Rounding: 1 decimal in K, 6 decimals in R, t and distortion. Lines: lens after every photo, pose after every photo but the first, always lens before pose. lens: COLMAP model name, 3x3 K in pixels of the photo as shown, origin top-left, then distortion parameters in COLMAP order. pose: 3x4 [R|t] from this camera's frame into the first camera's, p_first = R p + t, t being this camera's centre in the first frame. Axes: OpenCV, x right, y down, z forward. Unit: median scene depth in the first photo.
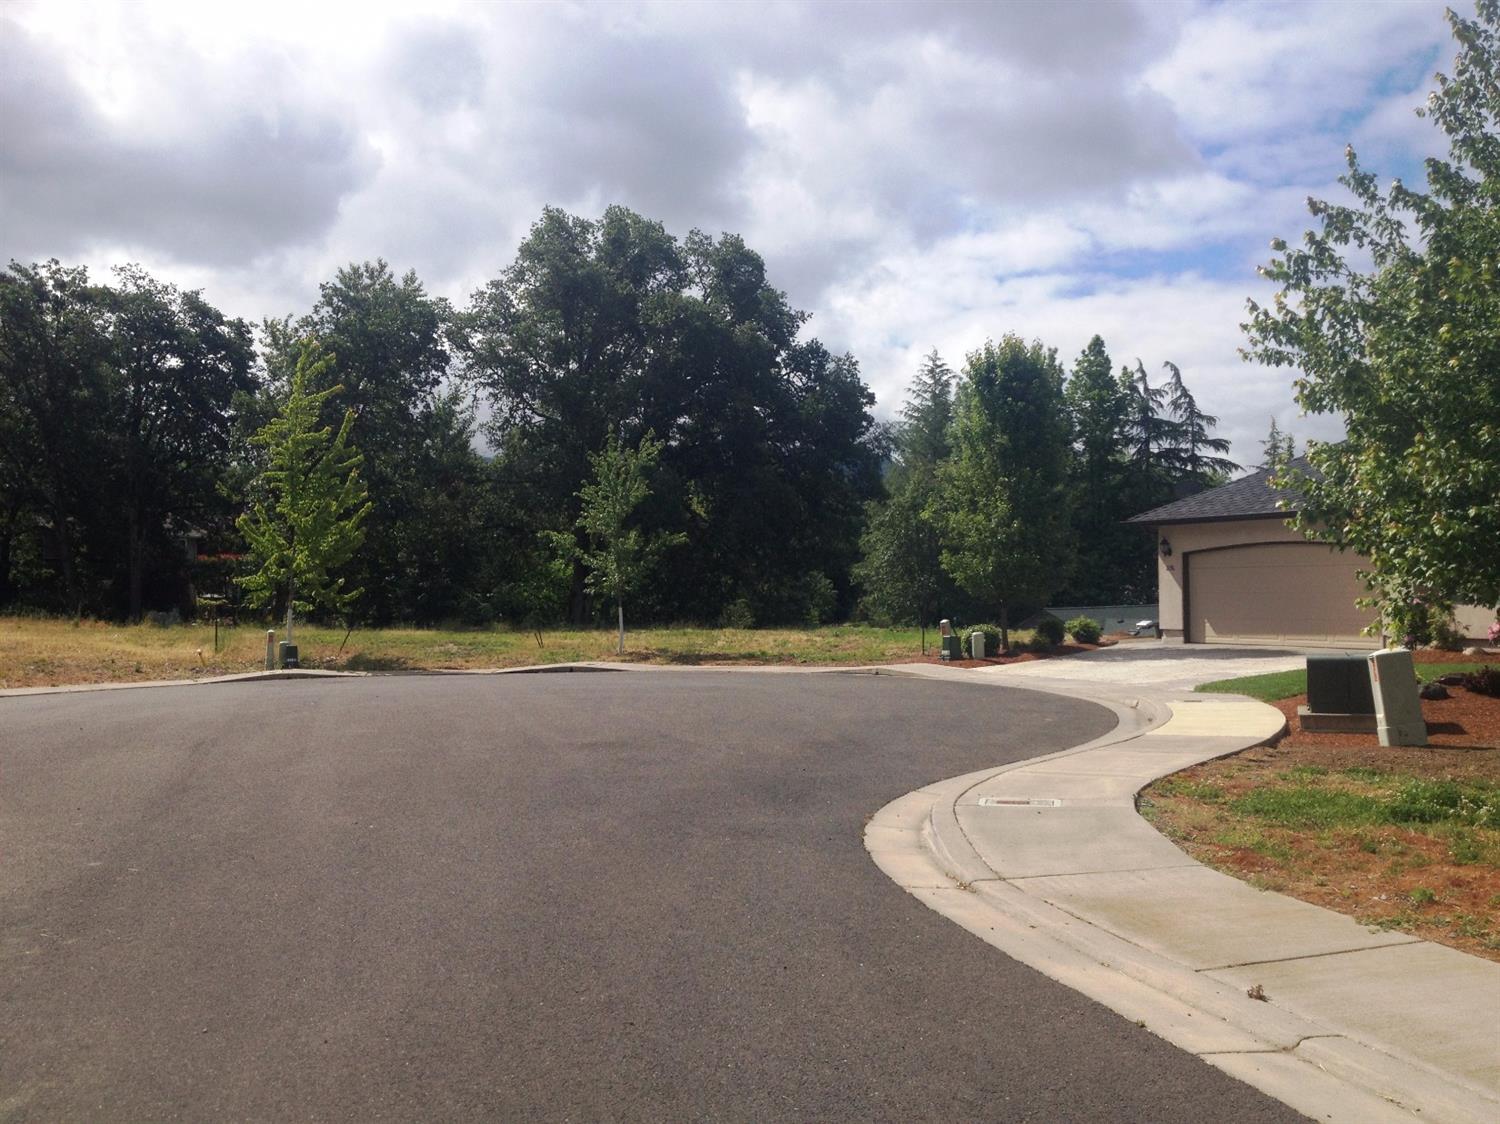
lens RADIAL K [[1391.7, 0, 750.0], [0, 1391.7, 562.0], [0, 0, 1]] dist [0.052089, -0.153036]
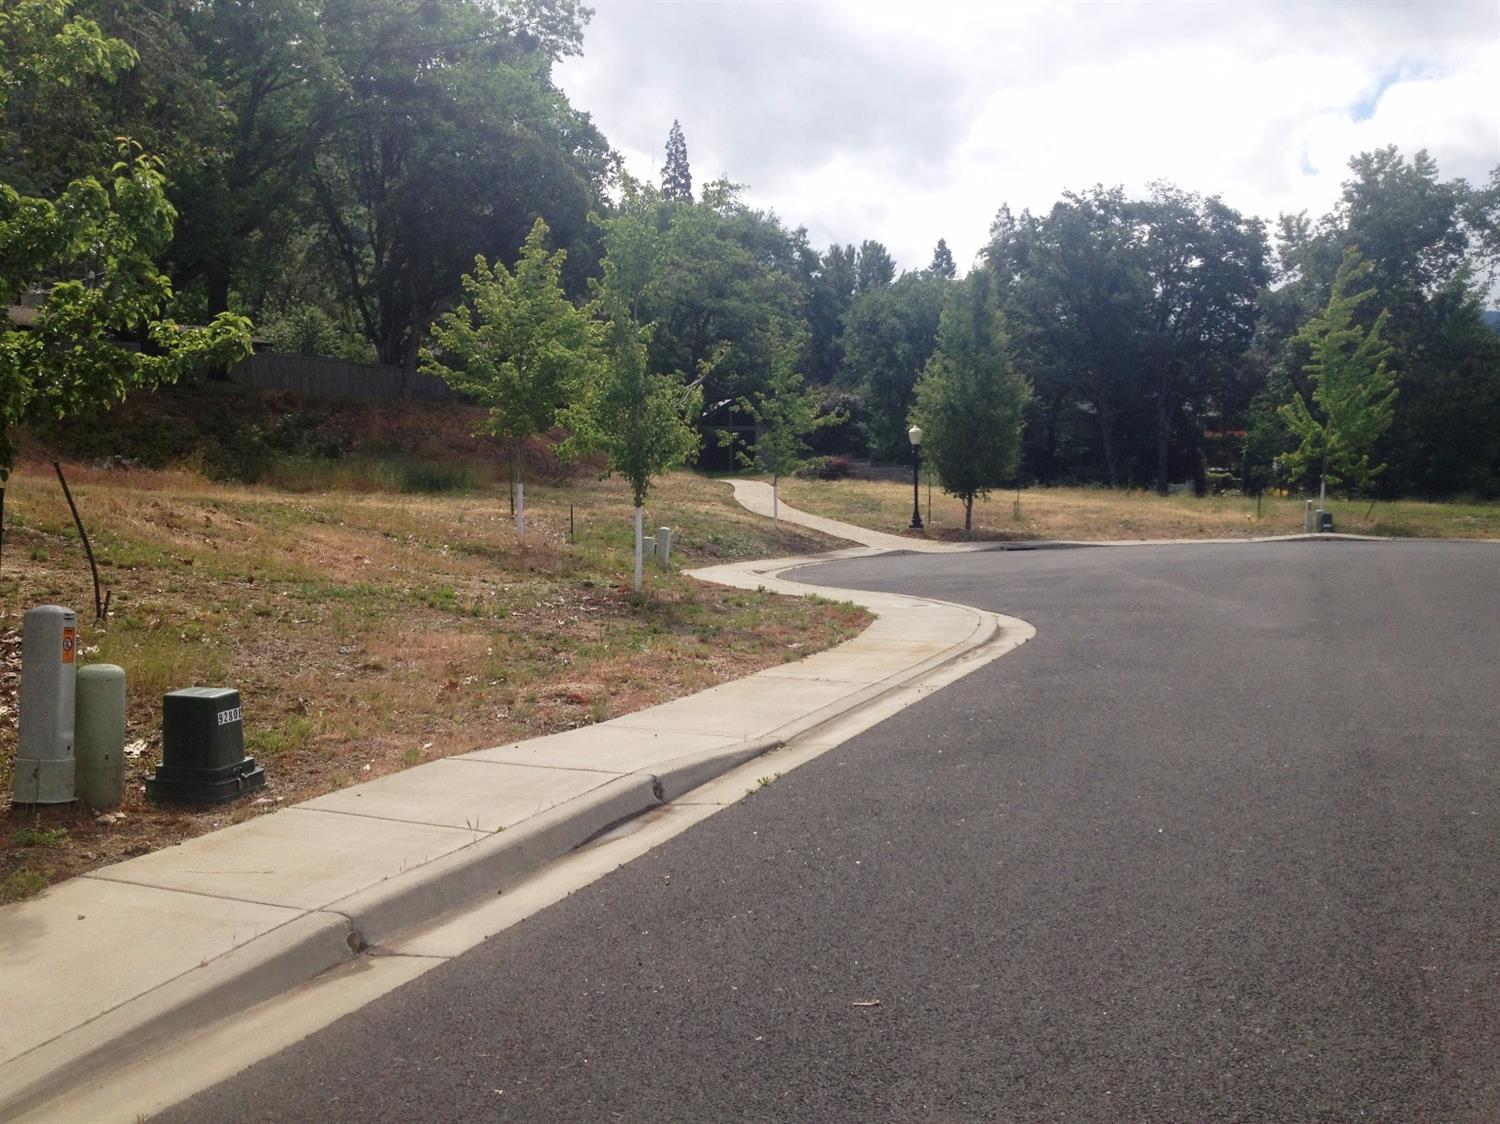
lens RADIAL K [[1391.7, 0, 750.0], [0, 1391.7, 562.0], [0, 0, 1]] dist [0.052089, -0.153036]
pose [[0.785787, 0.042824, -0.617013, 0.012740], [0.013923, 0.996123, 0.086867, -0.005476], [0.618341, -0.076850, 0.782144, -0.142609]]
